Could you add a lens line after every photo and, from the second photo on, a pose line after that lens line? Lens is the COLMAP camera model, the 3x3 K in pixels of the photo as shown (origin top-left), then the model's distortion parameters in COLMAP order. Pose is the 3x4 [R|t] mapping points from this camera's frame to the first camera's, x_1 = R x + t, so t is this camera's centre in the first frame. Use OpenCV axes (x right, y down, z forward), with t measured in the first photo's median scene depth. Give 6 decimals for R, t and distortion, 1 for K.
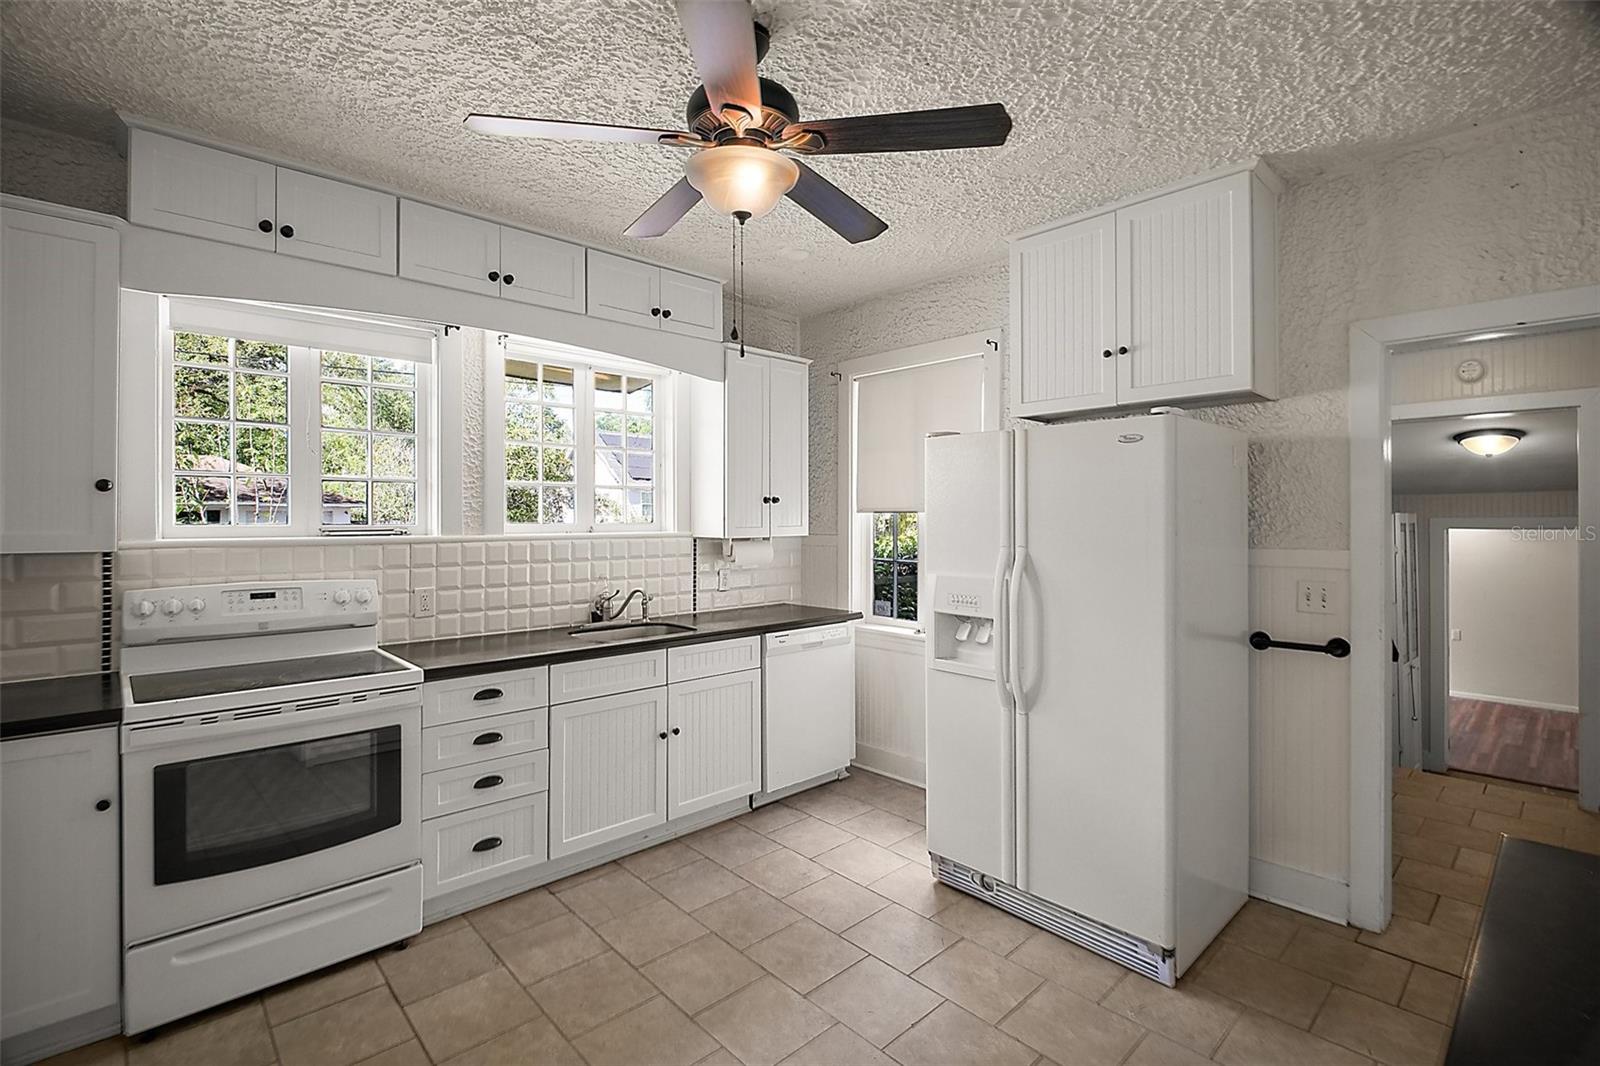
lens RADIAL K [[726.1, 0, 794.9], [0, 726.1, 511.5], [0, 0, 1]] dist [0.000781, -0.009522]
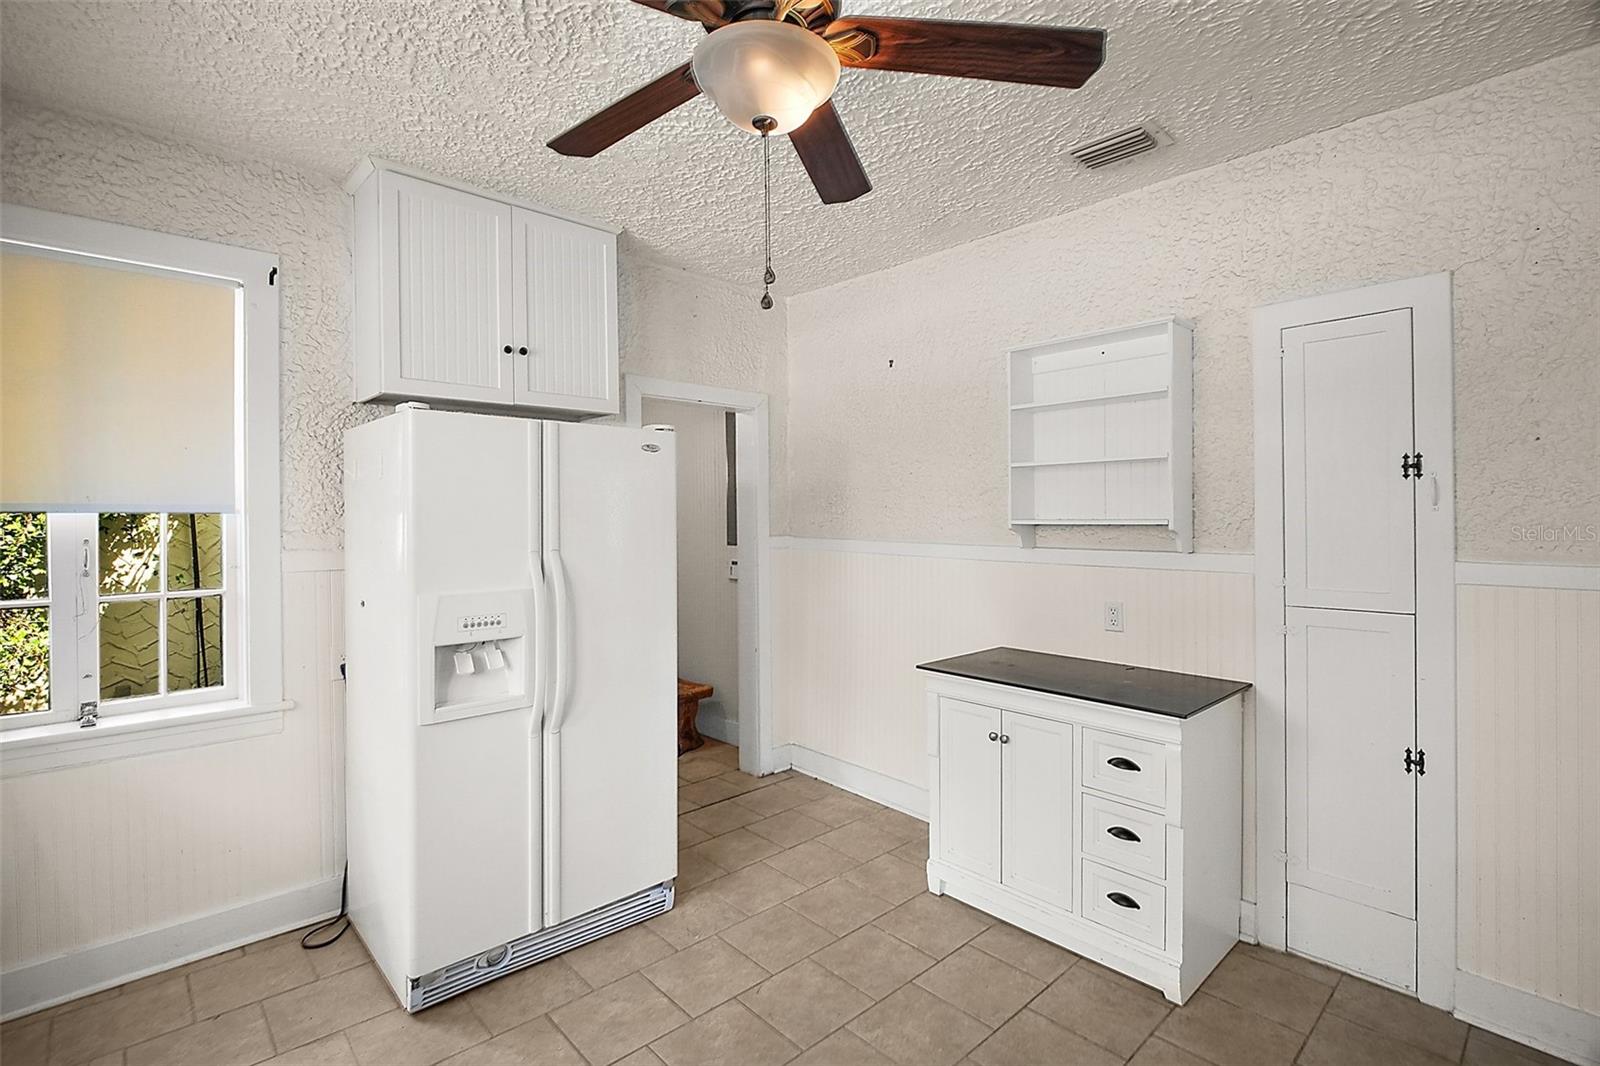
lens RADIAL K [[738.0, 0, 789.3], [0, 738.0, 517.6], [0, 0, 1]] dist [0.002897, -0.009868]
pose [[0.007716, -0.000504, 0.999970, -0.568998], [-0.002031, 0.999998, 0.000519, 0.005007], [-0.999968, -0.002035, 0.007715, 0.643168]]
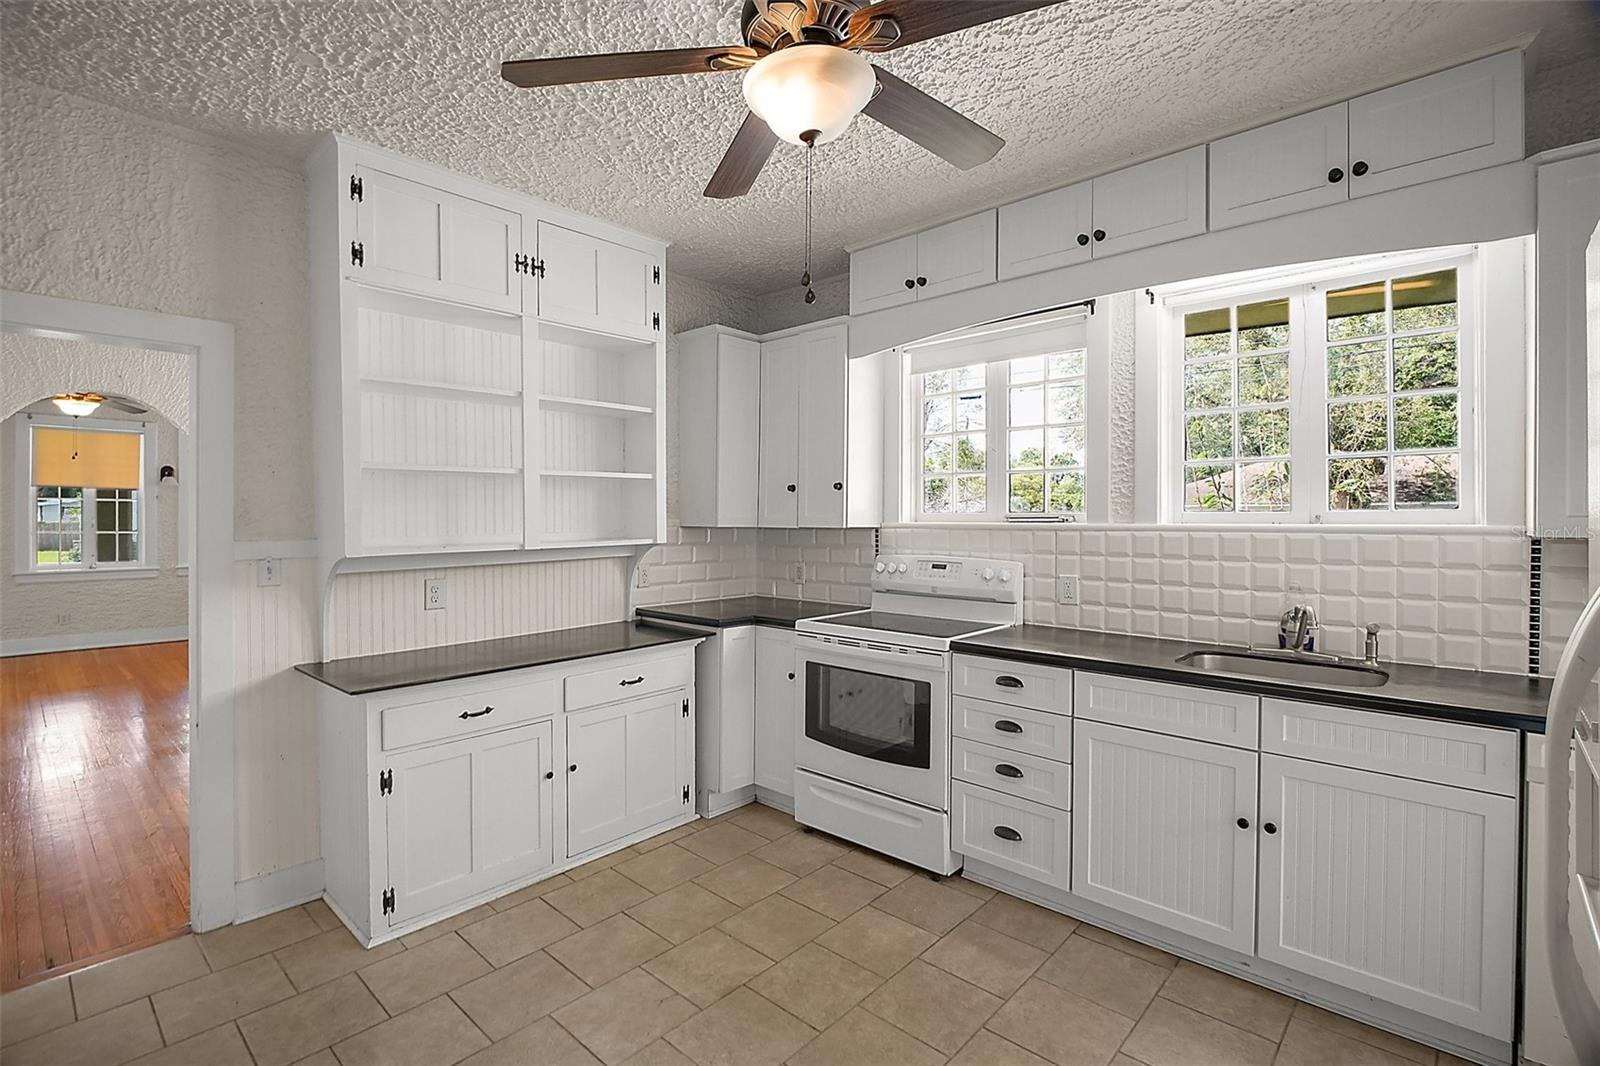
lens RADIAL K [[738.0, 0, 789.3], [0, 738.0, 517.6], [0, 0, 1]] dist [0.002897, -0.009868]
pose [[0.075295, -0.000795, -0.997161, 0.584739], [0.007616, 0.999971, -0.000222, 0.028702], [0.997132, -0.007577, 0.075298, 0.664789]]
